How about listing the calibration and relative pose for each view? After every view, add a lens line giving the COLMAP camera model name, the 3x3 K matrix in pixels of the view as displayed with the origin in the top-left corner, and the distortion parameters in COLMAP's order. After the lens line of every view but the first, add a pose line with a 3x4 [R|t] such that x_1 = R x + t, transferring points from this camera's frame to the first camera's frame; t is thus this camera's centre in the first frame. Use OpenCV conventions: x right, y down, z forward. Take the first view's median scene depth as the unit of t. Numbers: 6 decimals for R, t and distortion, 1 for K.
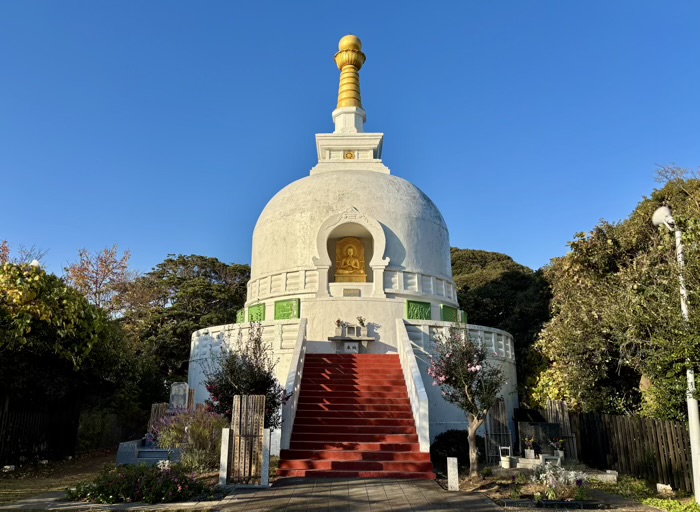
lens RADIAL K [[550.6, 0, 333.2], [0, 550.6, 226.5], [0, 0, 1]] dist [0.044125, -0.003895]
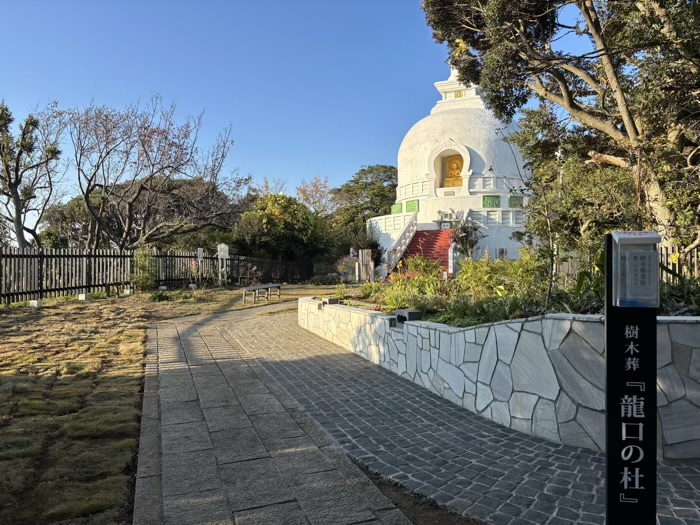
lens RADIAL K [[524.1, 0, 349.7], [0, 524.1, 263.9], [0, 0, 1]] dist [0.027475, -0.018588]
pose [[0.926537, -0.021843, -0.375570, 0.344429], [0.130163, 0.955268, 0.265556, -0.136777], [0.352970, -0.294933, 0.887934, -0.579024]]
